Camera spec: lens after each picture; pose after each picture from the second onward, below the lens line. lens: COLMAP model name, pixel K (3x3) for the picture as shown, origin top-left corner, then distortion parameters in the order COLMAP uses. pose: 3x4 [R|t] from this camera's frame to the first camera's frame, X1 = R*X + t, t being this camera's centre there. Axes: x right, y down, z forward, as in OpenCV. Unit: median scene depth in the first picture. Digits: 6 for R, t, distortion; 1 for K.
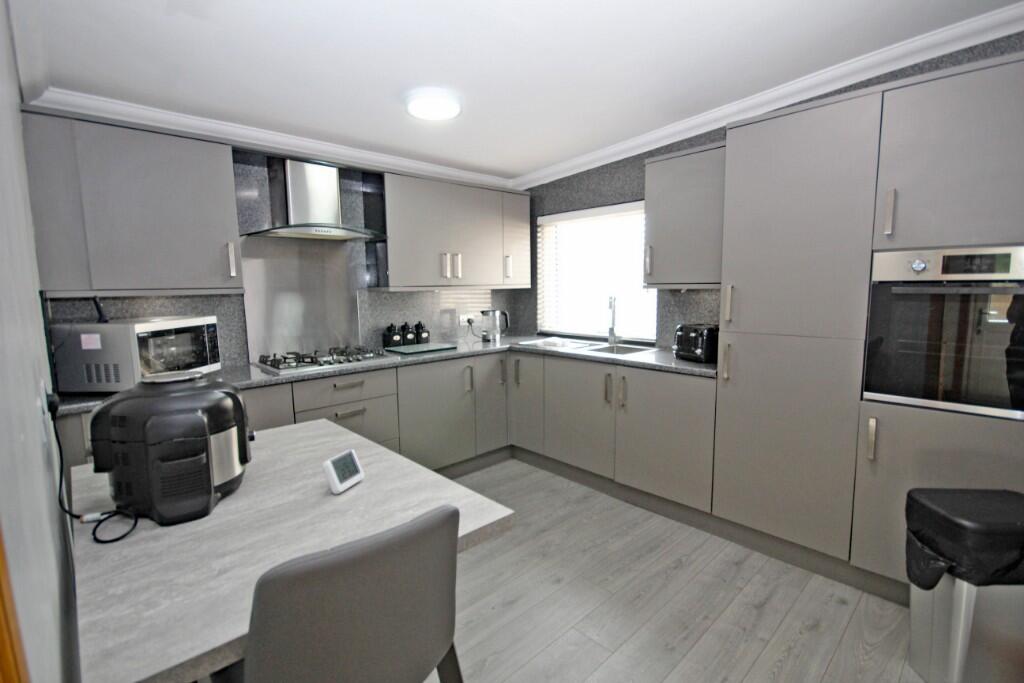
lens RADIAL K [[475.6, 0, 518.2], [0, 475.6, 345.0], [0, 0, 1]] dist [-0.002353, -0.000353]
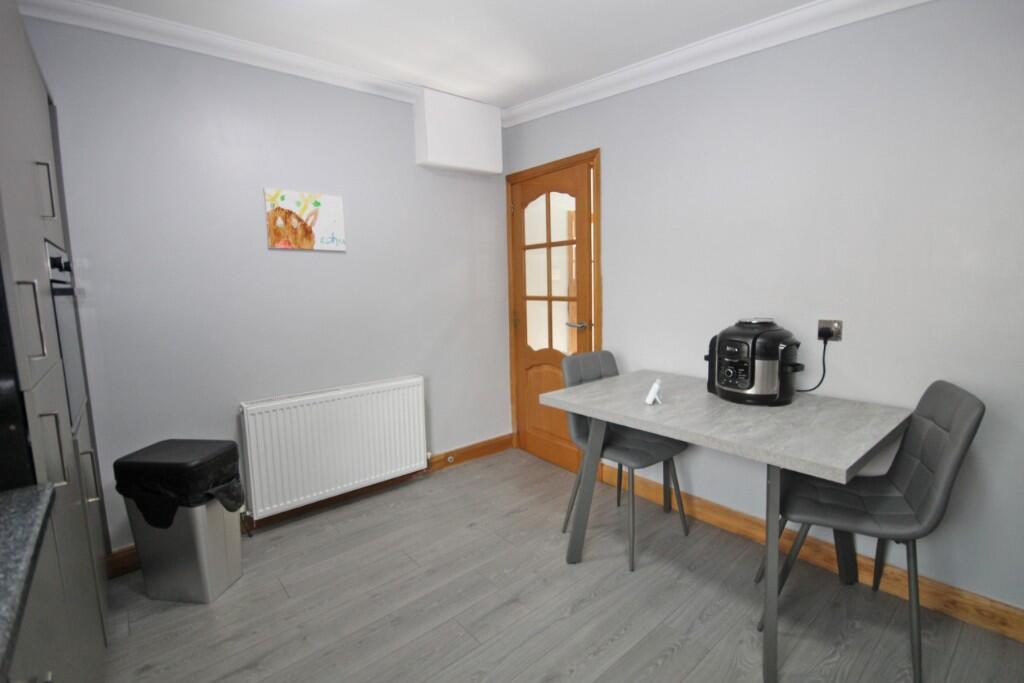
lens RADIAL K [[471.3, 0, 519.4], [0, 471.3, 345.1], [0, 0, 1]] dist [-0.001000, -0.000498]
pose [[-0.995886, 0.035701, 0.083289, -0.038130], [0.056075, 0.964803, 0.256927, -0.128492], [-0.071185, 0.260540, -0.962835, 1.163526]]
